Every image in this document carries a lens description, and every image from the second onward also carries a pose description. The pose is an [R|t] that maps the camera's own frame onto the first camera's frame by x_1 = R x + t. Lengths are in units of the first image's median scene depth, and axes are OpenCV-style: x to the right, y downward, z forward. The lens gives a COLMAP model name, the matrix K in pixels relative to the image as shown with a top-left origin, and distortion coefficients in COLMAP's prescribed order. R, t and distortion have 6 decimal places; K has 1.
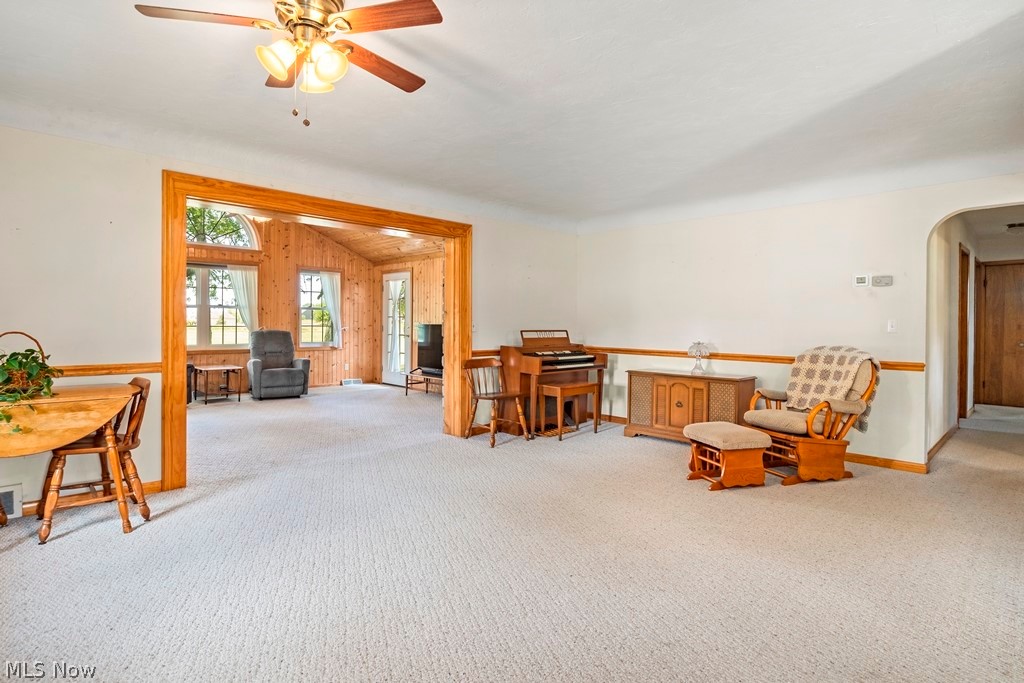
lens RADIAL K [[530.3, 0, 510.2], [0, 530.3, 321.7], [0, 0, 1]] dist [-0.005083, -0.000861]
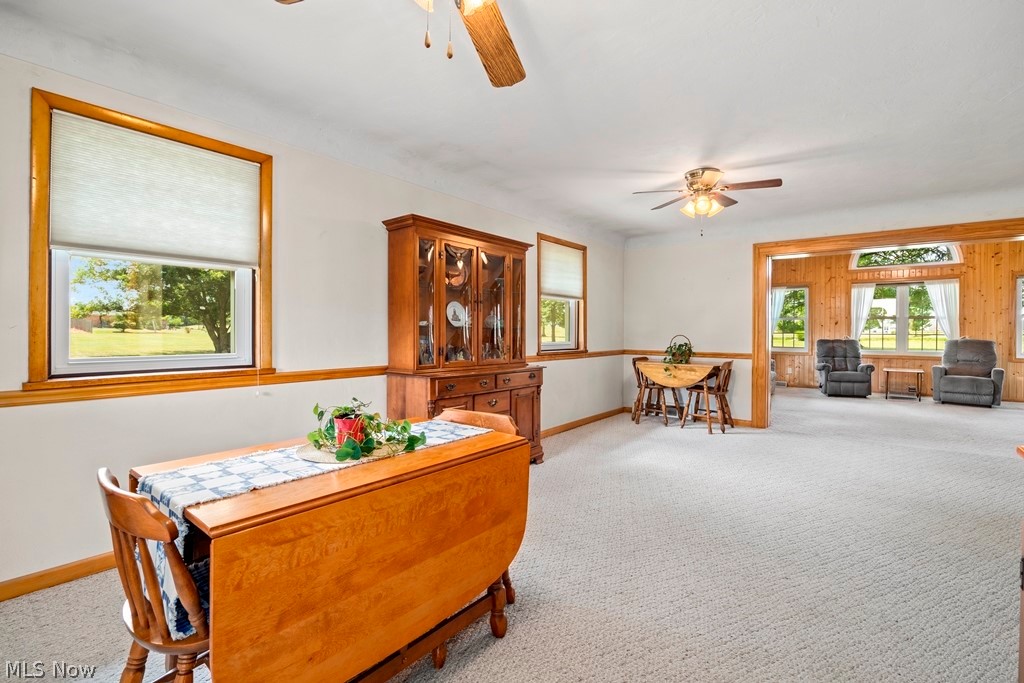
lens RADIAL K [[462.7, 0, 512.6], [0, 462.7, 331.6], [0, 0, 1]] dist [-0.012703, 0.000307]
pose [[0.125857, -0.001633, -0.992047, 0.481085], [-0.000137, 0.999999, -0.001663, 0.003544], [0.992048, 0.000345, 0.125857, 0.009355]]
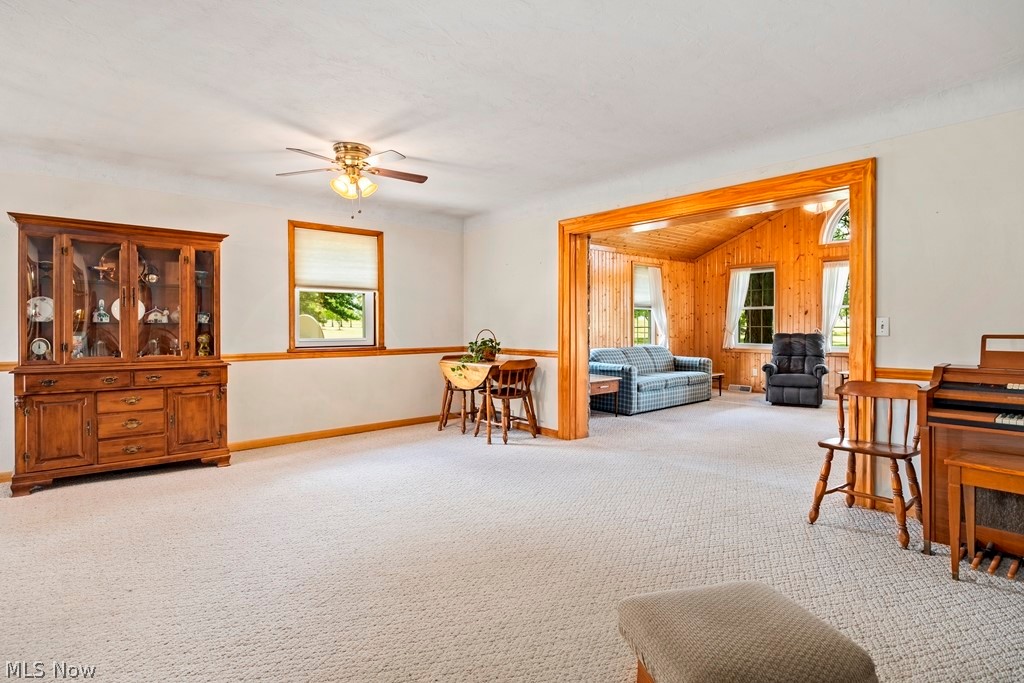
lens RADIAL K [[530.3, 0, 515.9], [0, 530.3, 328.6], [0, 0, 1]] dist [-0.005083, -0.000861]
pose [[-0.051456, 0.002039, -0.998673, 0.528364], [0.007398, 0.999971, 0.001661, 0.006700], [0.998648, -0.007303, -0.051470, 0.603289]]
